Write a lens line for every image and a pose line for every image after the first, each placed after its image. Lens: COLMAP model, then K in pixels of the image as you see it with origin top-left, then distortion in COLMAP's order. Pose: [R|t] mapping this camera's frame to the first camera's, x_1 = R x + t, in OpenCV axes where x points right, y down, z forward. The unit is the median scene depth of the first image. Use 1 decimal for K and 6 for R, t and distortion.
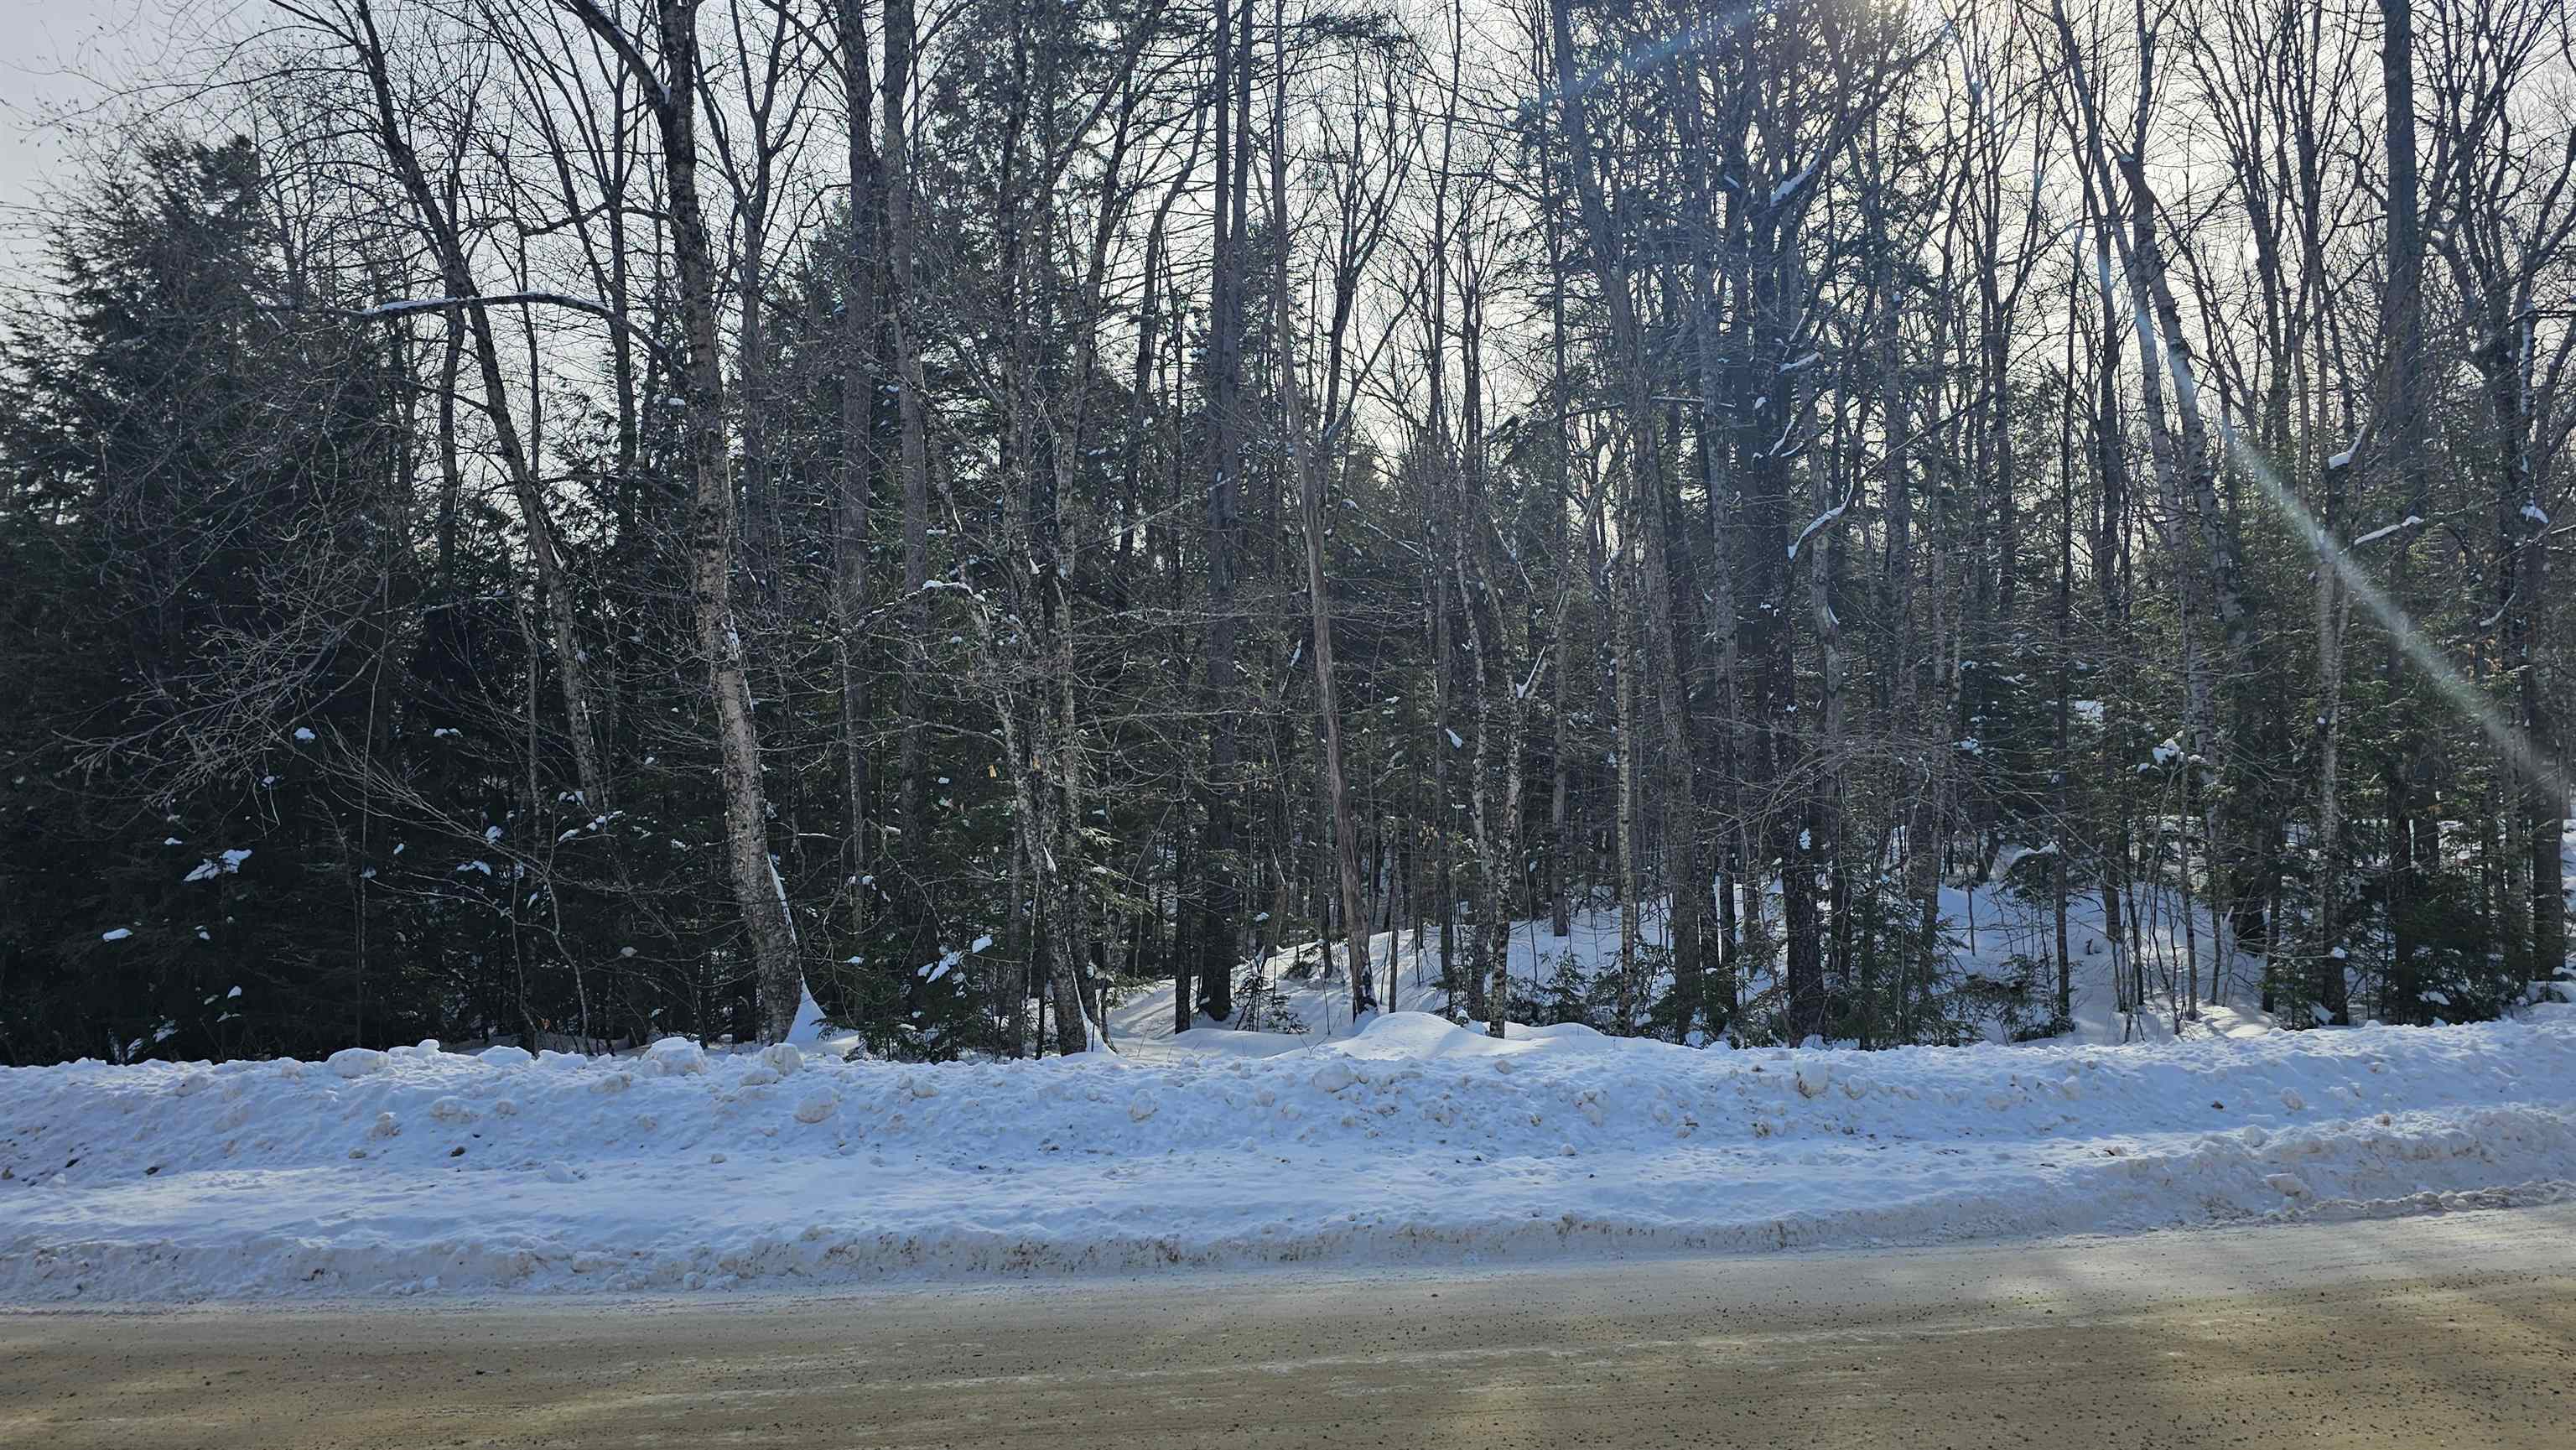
lens RADIAL K [[1767.2, 0, 1300.5], [0, 1767.2, 723.0], [0, 0, 1]] dist [0.081401, -0.091680]
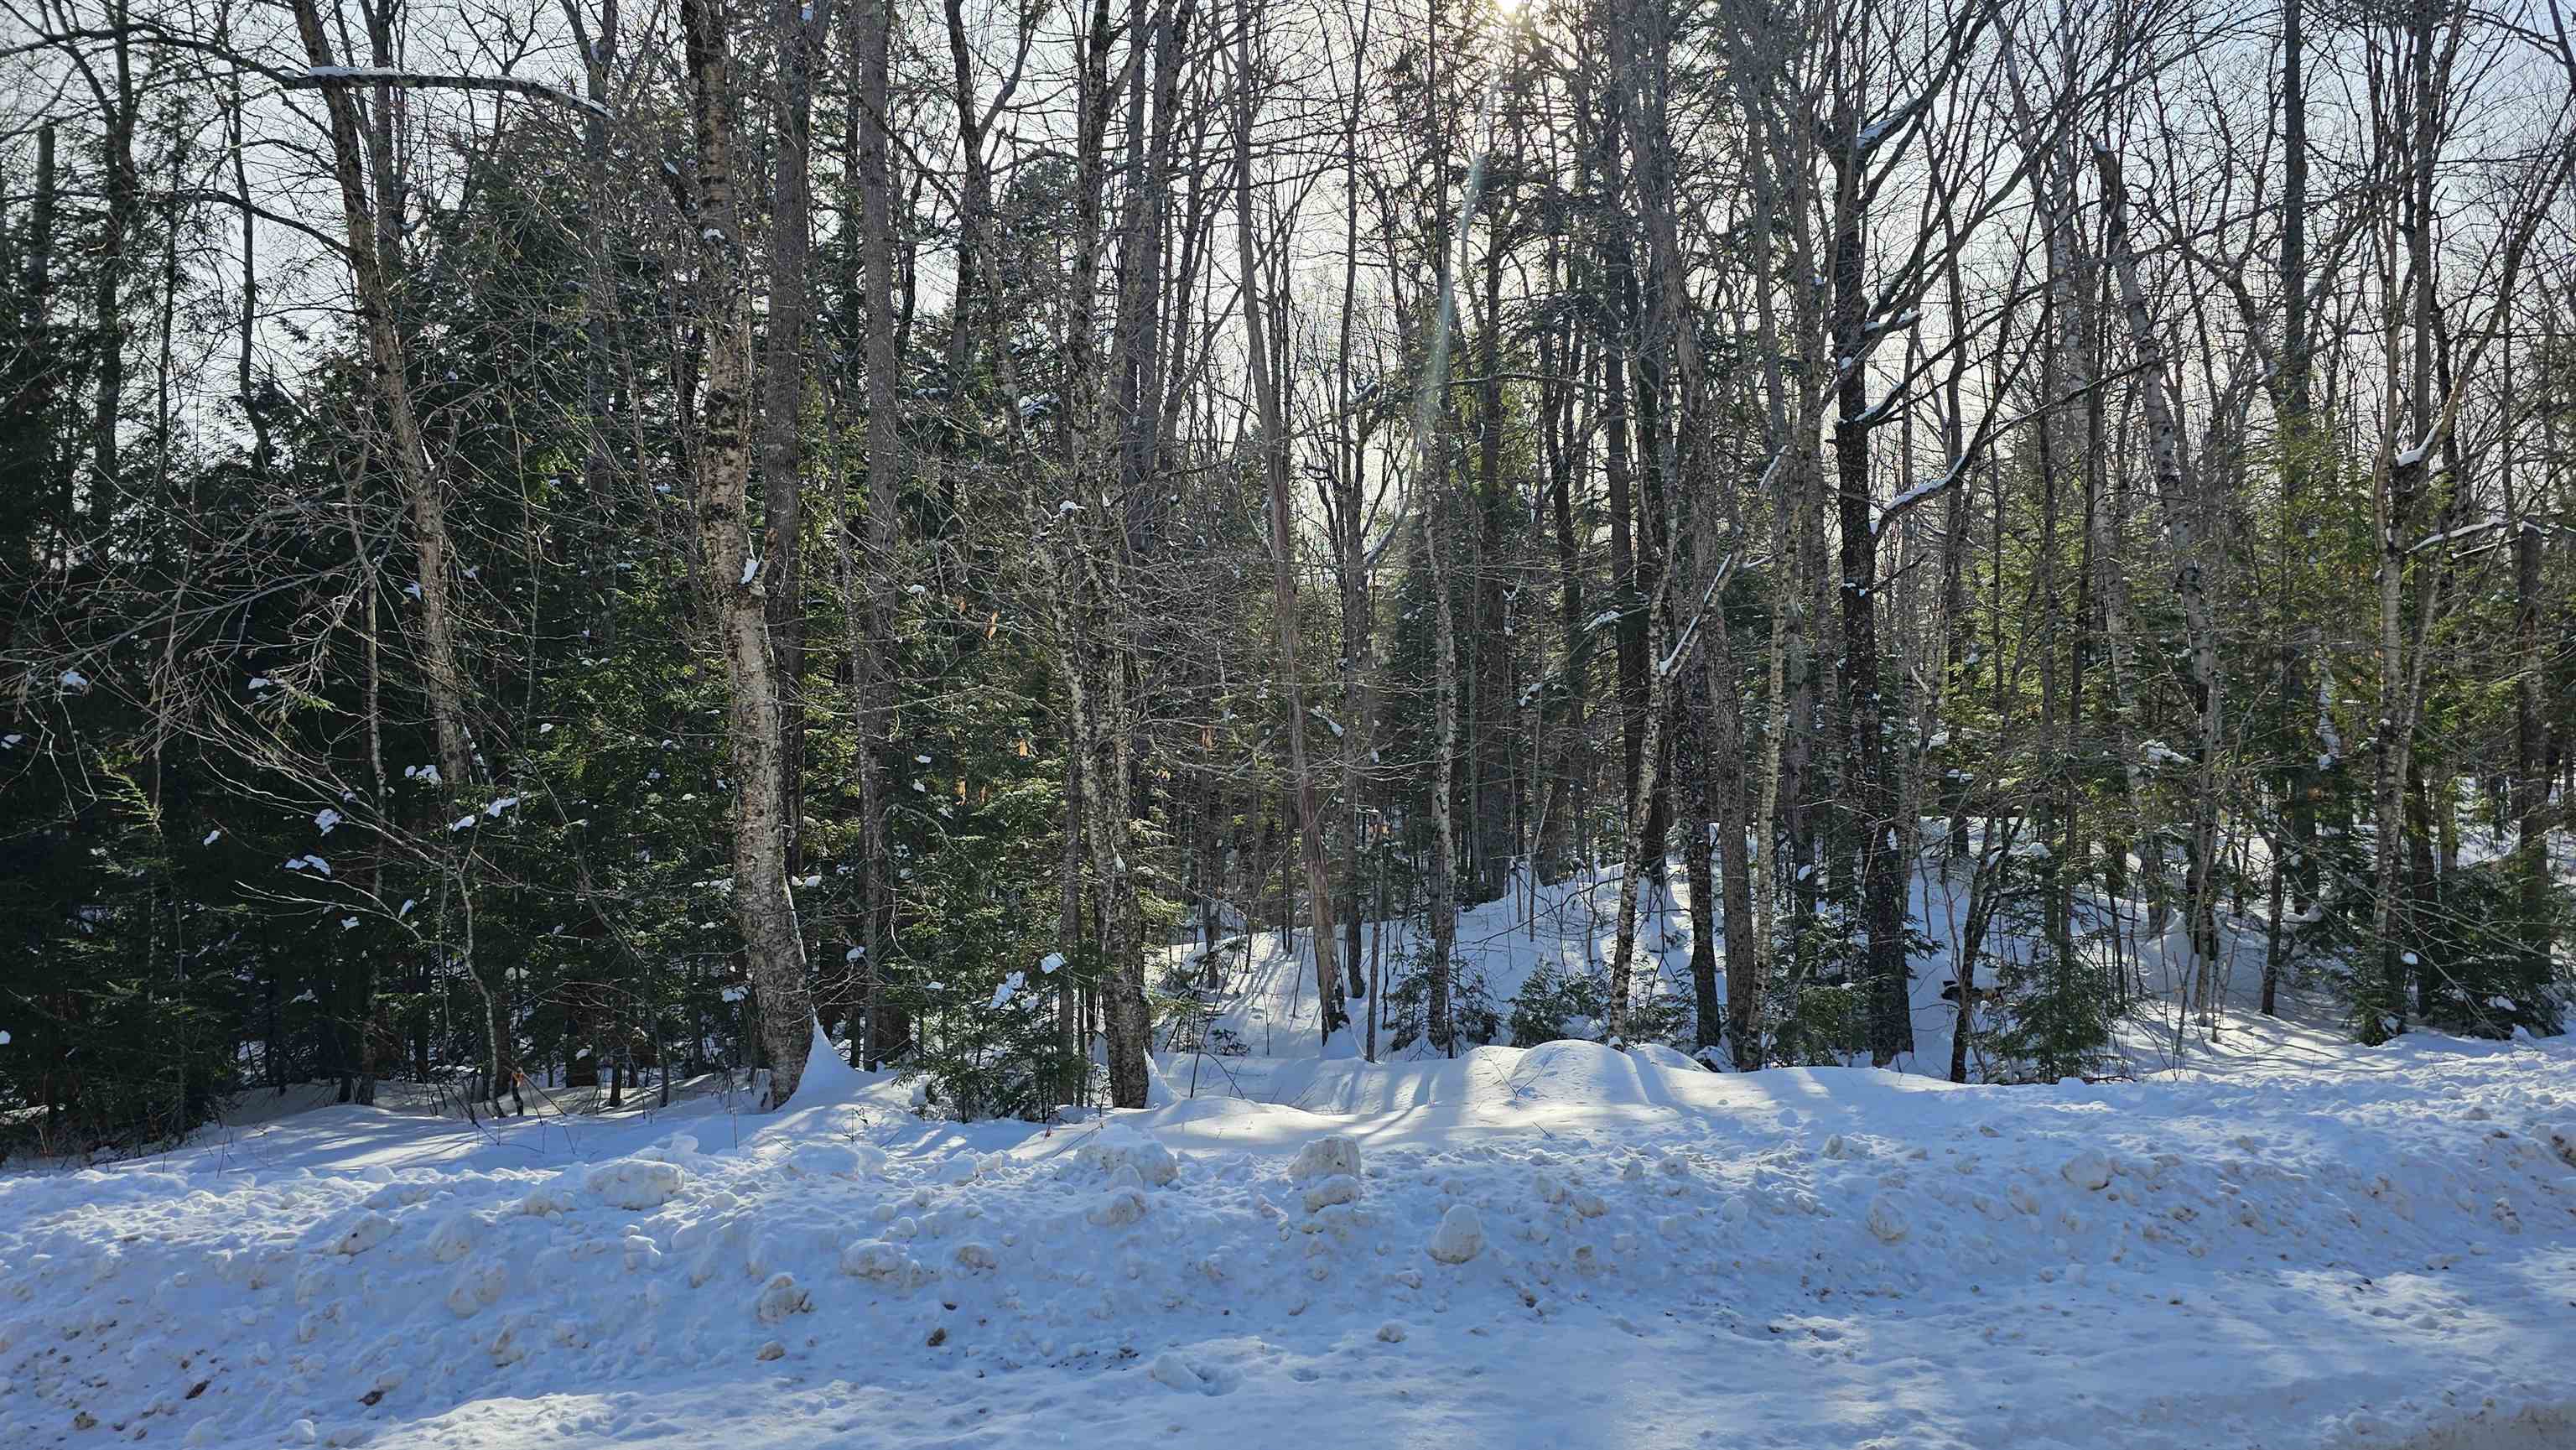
lens RADIAL K [[1767.2, 0, 1300.5], [0, 1767.2, 723.0], [0, 0, 1]] dist [0.081401, -0.091680]
pose [[0.973983, 0.022676, 0.225485, -0.243952], [-0.023357, 0.999727, 0.000354, 0.012865], [-0.225415, -0.005611, 0.974247, 0.188280]]
